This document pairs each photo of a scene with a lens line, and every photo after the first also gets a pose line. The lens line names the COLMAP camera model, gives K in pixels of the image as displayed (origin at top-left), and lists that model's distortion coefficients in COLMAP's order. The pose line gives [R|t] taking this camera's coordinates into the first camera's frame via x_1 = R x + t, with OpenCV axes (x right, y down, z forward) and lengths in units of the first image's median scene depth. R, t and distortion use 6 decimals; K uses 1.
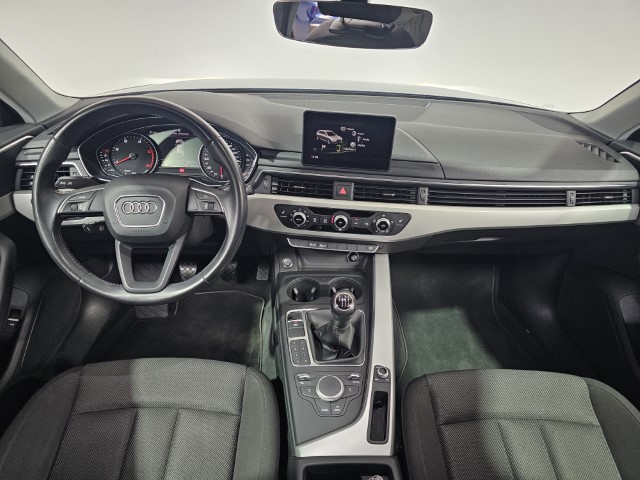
lens RADIAL K [[431.8, 0, 320.0], [0, 431.8, 240.0], [0, 0, 1]] dist [0.020959, -0.003687]
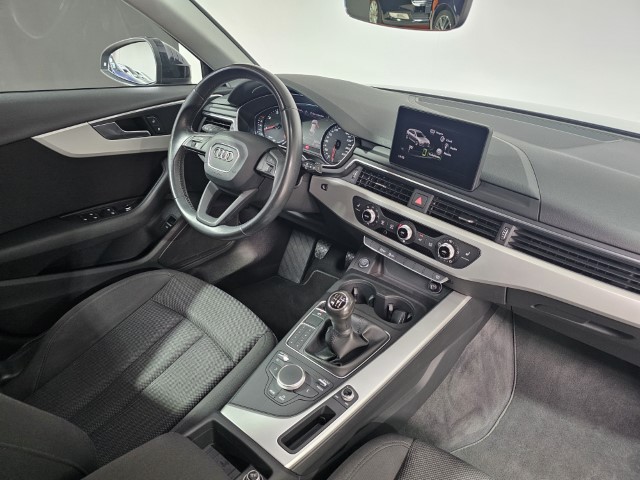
lens RADIAL K [[431.8, 0, 320.0], [0, 431.8, 240.0], [0, 0, 1]] dist [0.020959, -0.003687]
pose [[0.757495, 0.325765, -0.565755, 0.434193], [-0.361088, 0.931045, 0.052638, -0.011300], [0.543891, 0.164414, 0.822892, 0.166738]]
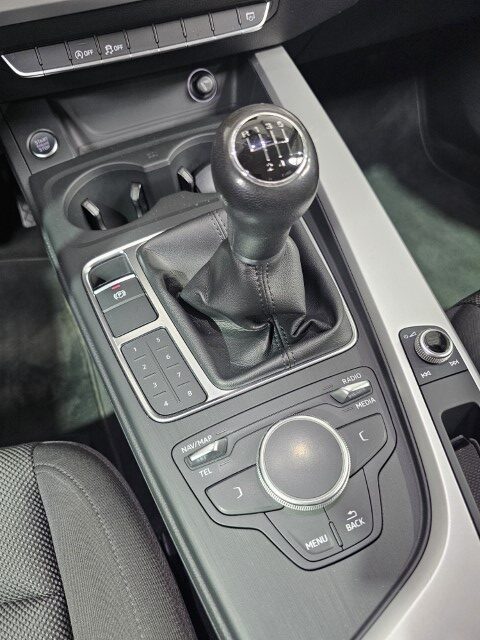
lens RADIAL K [[431.8, 0, 240.0], [0, 431.8, 320.0], [0, 0, 1]] dist [0.020959, -0.003687]
pose [[0.930437, -0.344044, 0.126175, -0.018384], [0.280857, 0.890671, 0.357525, 0.117039], [-0.235385, -0.297218, 0.925341, 0.645818]]
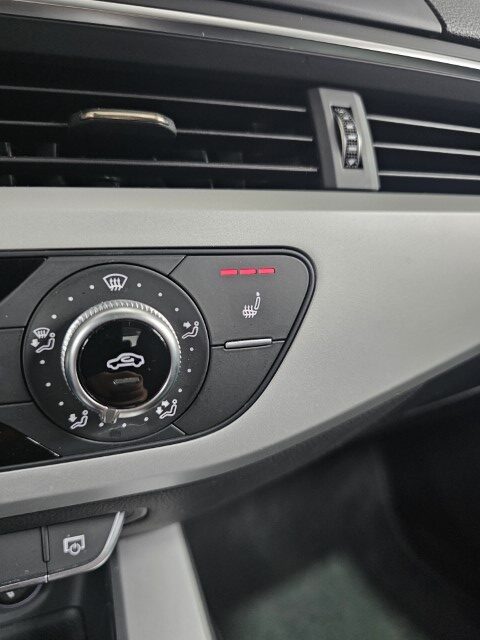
lens RADIAL K [[431.8, 0, 240.0], [0, 431.8, 320.0], [0, 0, 1]] dist [0.020959, -0.003687]
pose [[0.916745, -0.112163, 0.383404, 0.132393], [0.201015, 0.958931, -0.200109, -0.014905], [-0.345213, 0.260519, 0.901642, 0.887137]]
